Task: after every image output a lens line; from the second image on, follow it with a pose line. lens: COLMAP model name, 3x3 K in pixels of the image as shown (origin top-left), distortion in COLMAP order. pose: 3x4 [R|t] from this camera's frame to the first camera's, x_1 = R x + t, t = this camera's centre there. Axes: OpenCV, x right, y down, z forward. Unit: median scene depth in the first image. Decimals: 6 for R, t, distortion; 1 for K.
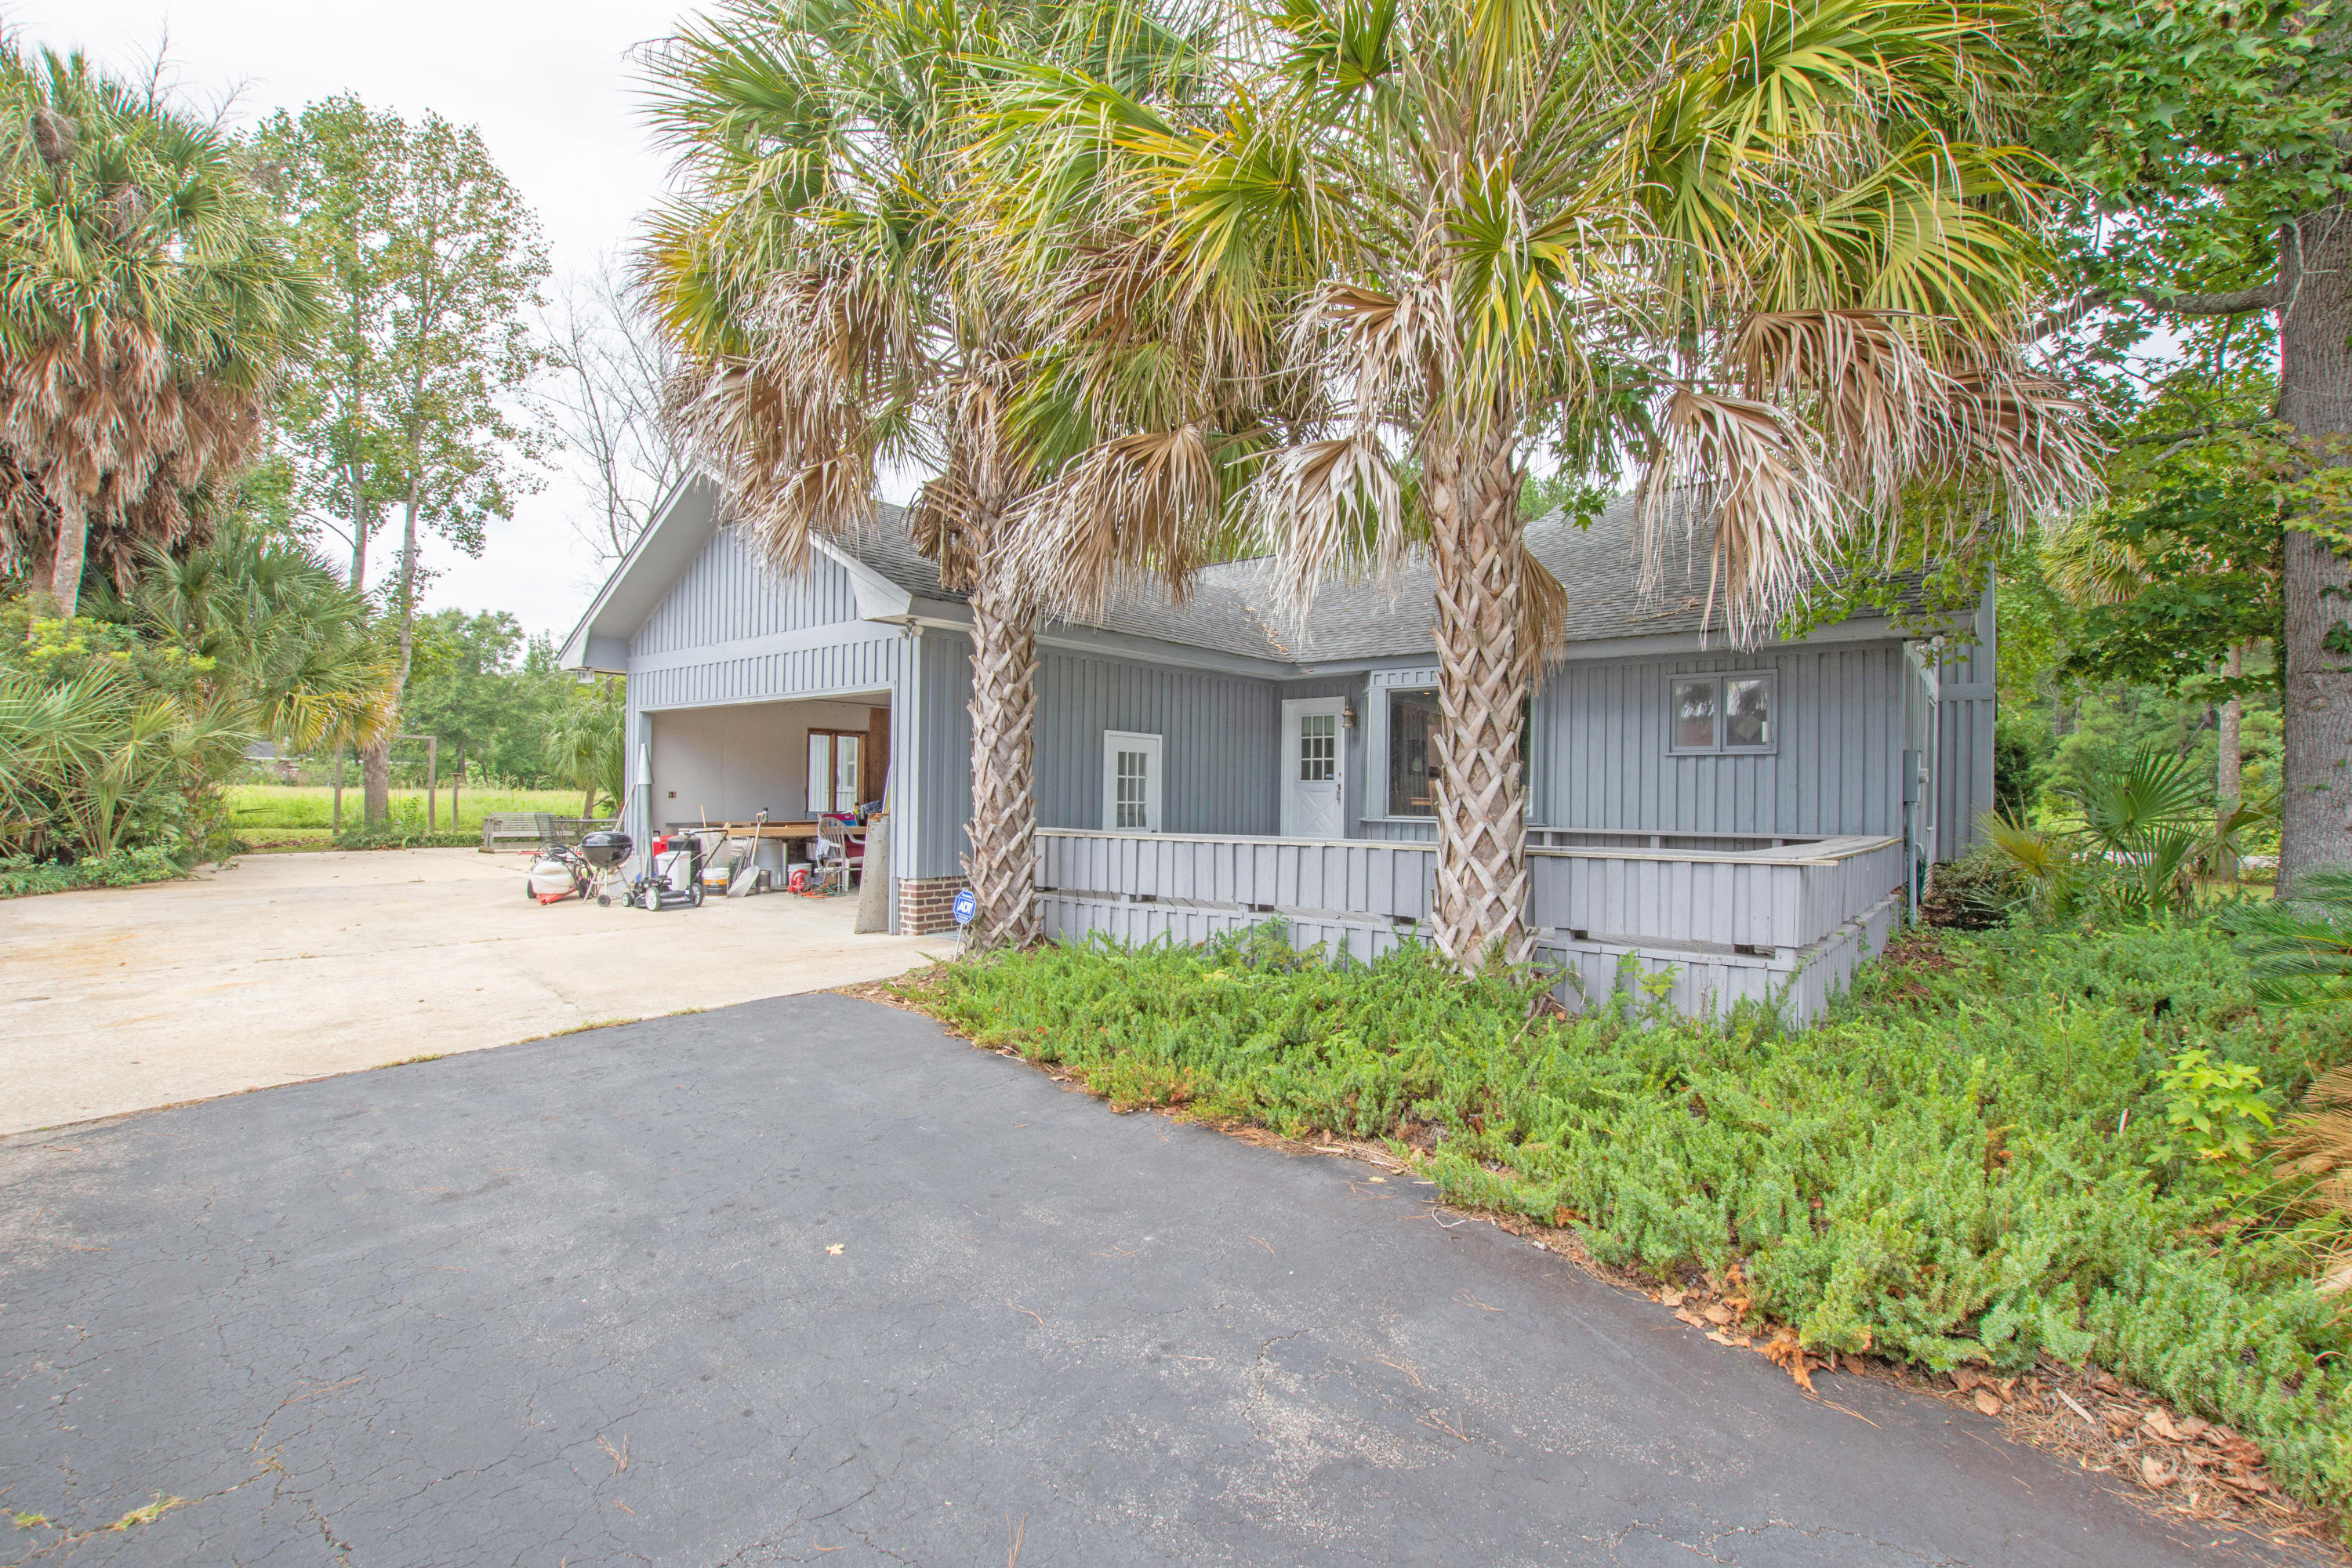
lens RADIAL K [[1042.3, 0, 1195.4], [0, 1042.3, 791.7], [0, 0, 1]] dist [-0.035442, 0.006622]
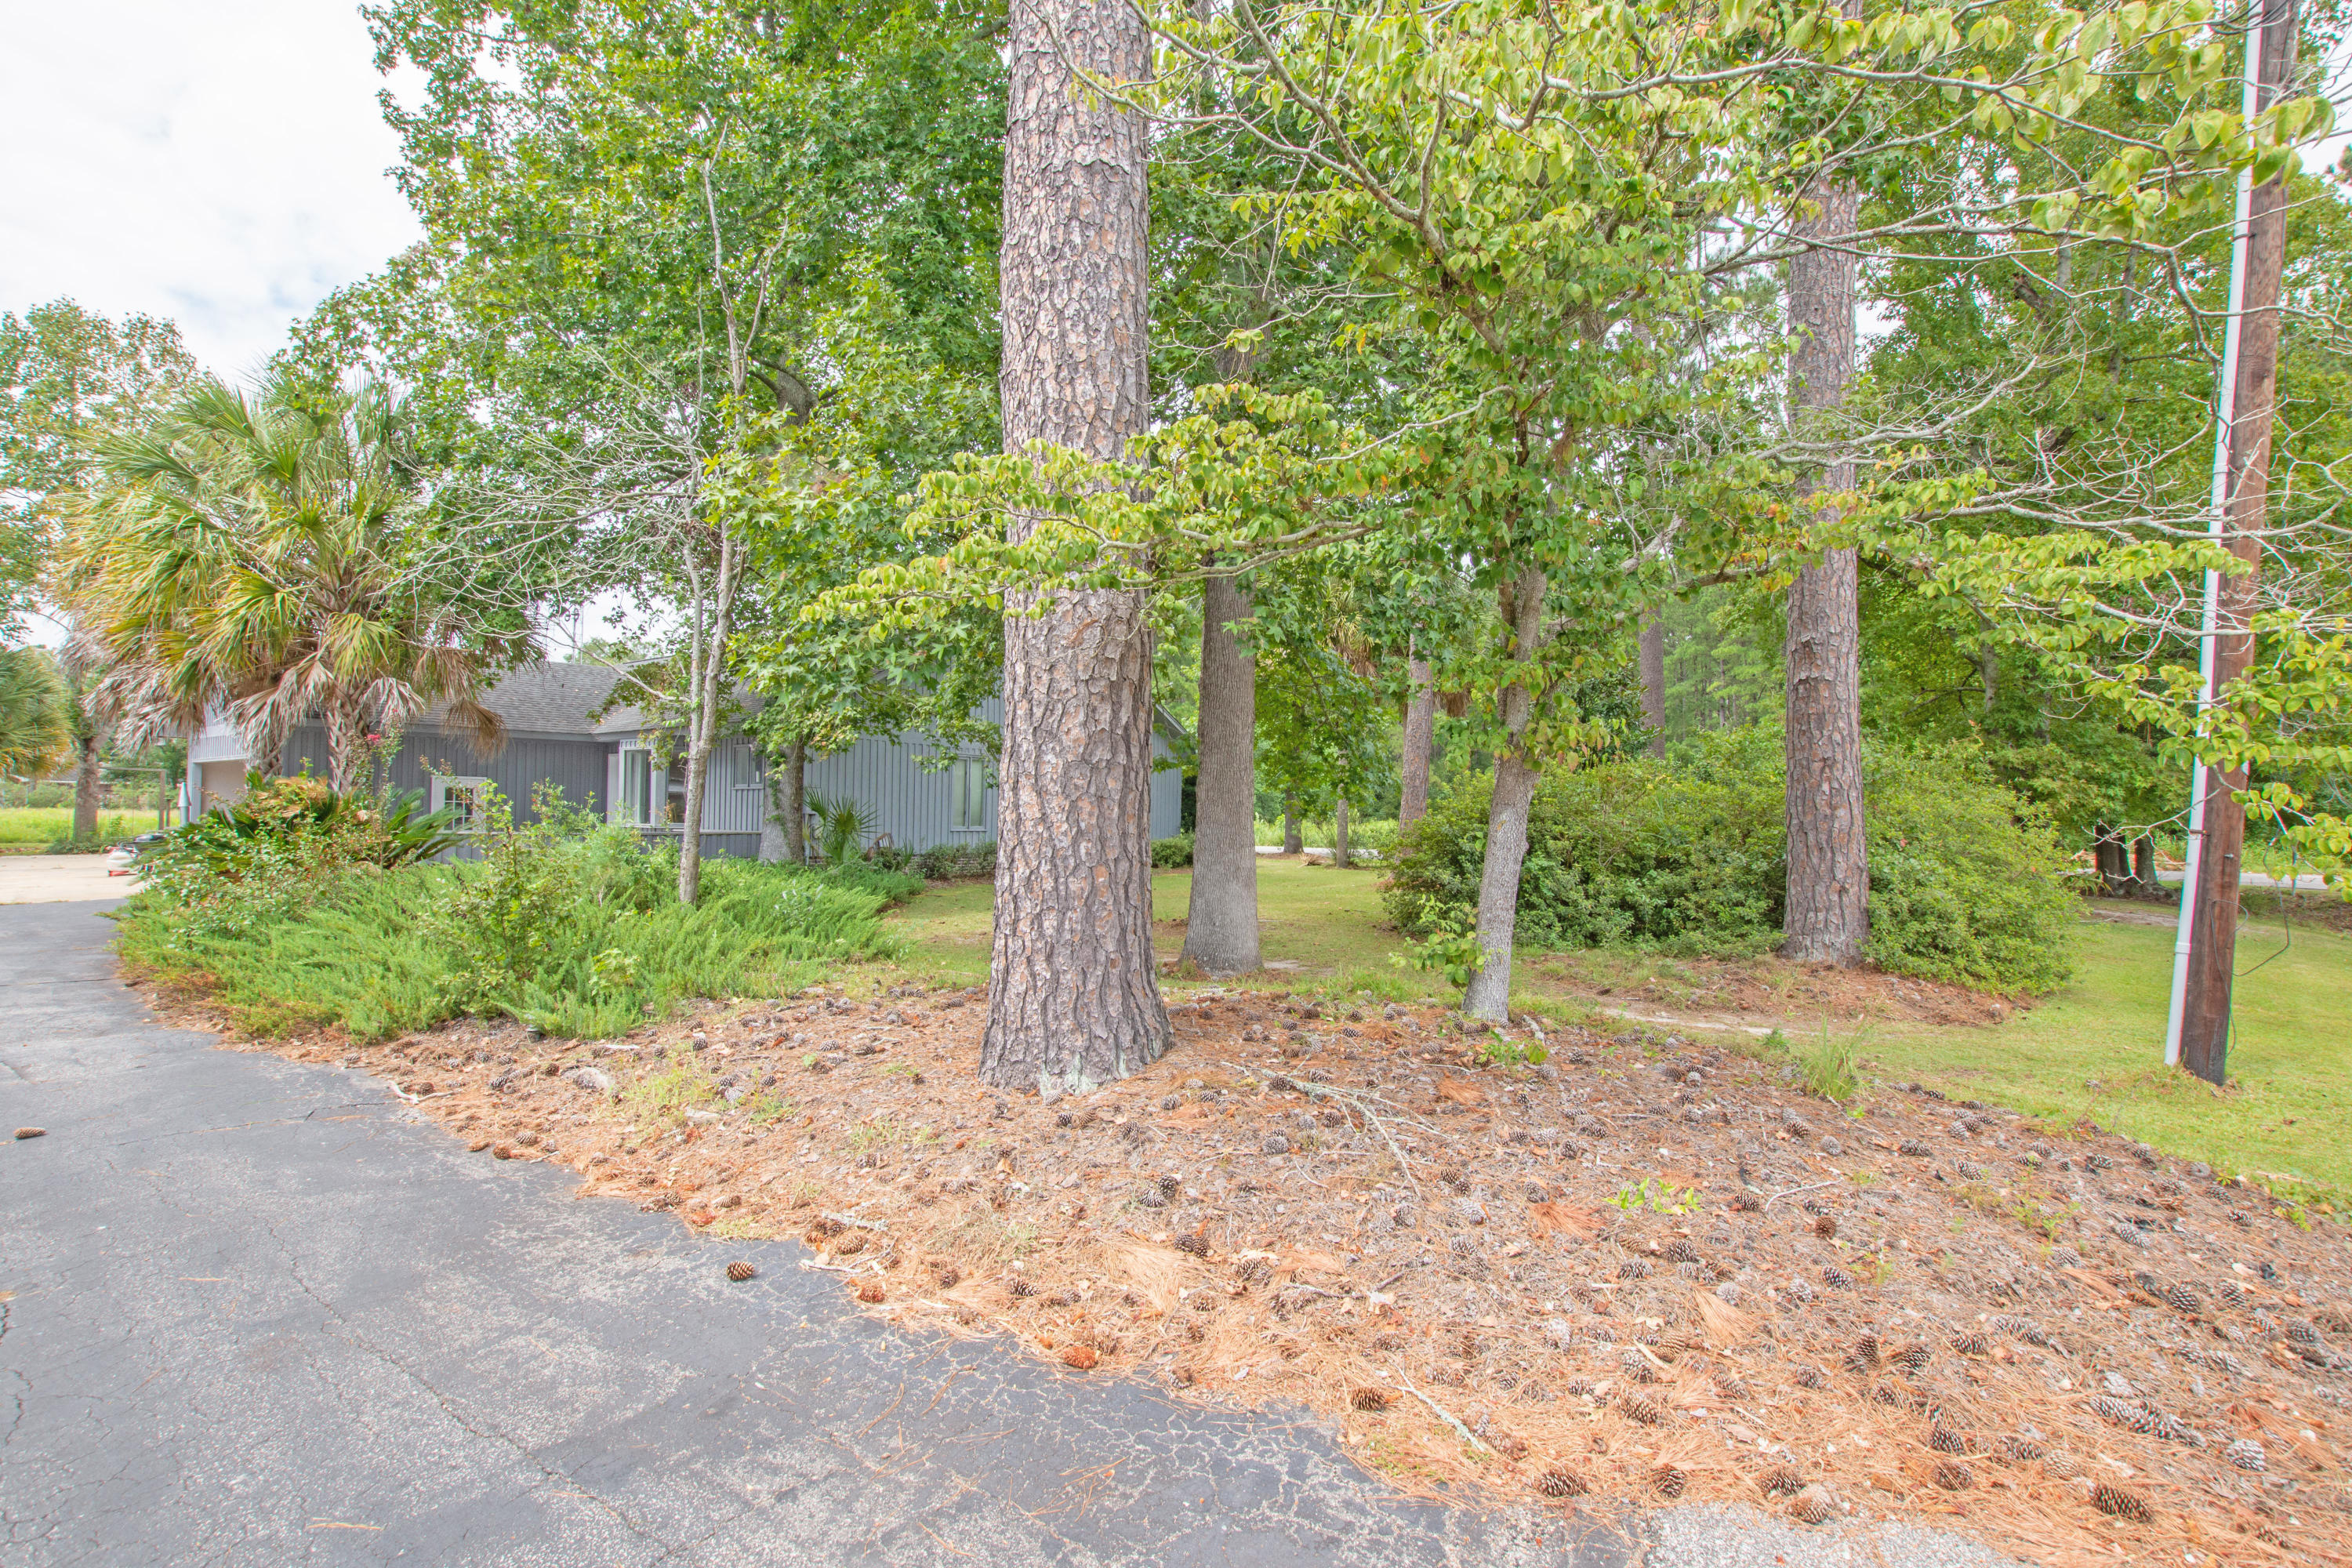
lens RADIAL K [[1042.3, 0, 1185.2], [0, 1042.3, 792.2], [0, 0, 1]] dist [-0.035442, 0.006622]
pose [[0.997767, -0.001392, 0.066782, 0.948933], [0.002669, 0.999815, -0.019034, 0.005082], [-0.066744, 0.019170, 0.997586, -0.726045]]
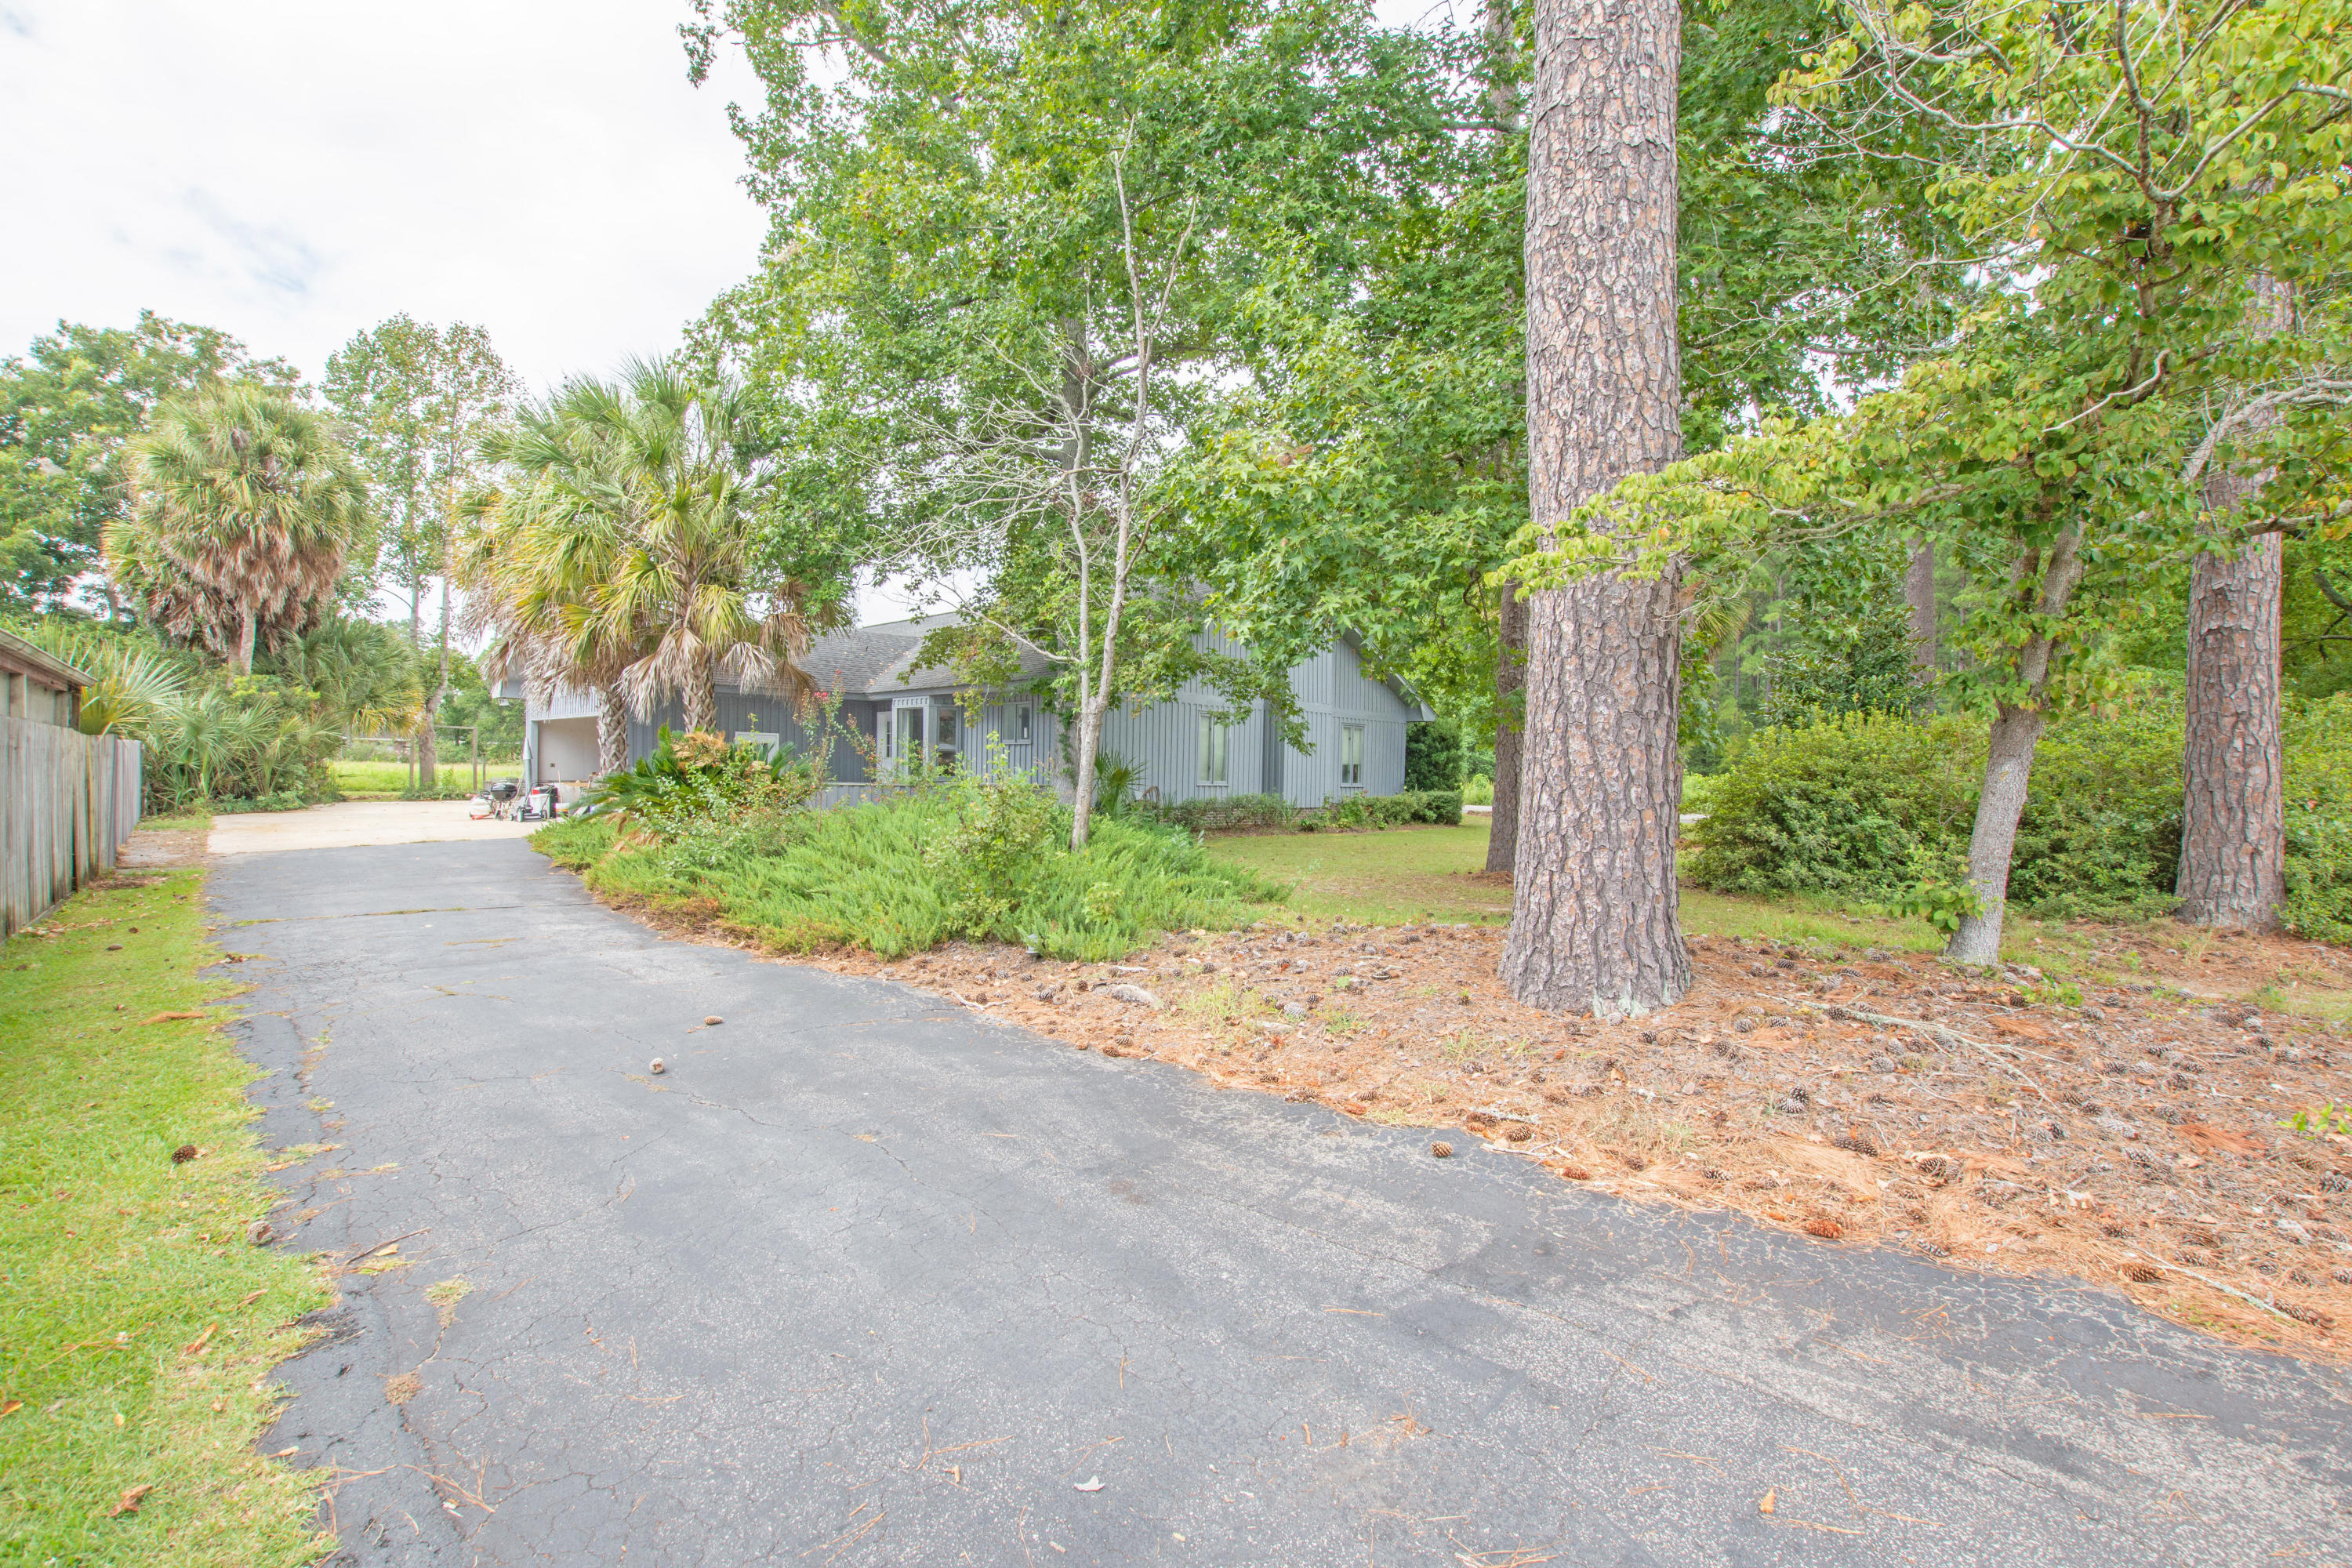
lens RADIAL K [[1042.3, 0, 1185.2], [0, 1042.3, 792.5], [0, 0, 1]] dist [-0.035442, 0.006622]
pose [[0.996202, 0.005039, -0.086929, 0.813323], [-0.003237, 0.999777, 0.020853, 0.009603], [0.087015, -0.020492, 0.995996, -0.761978]]
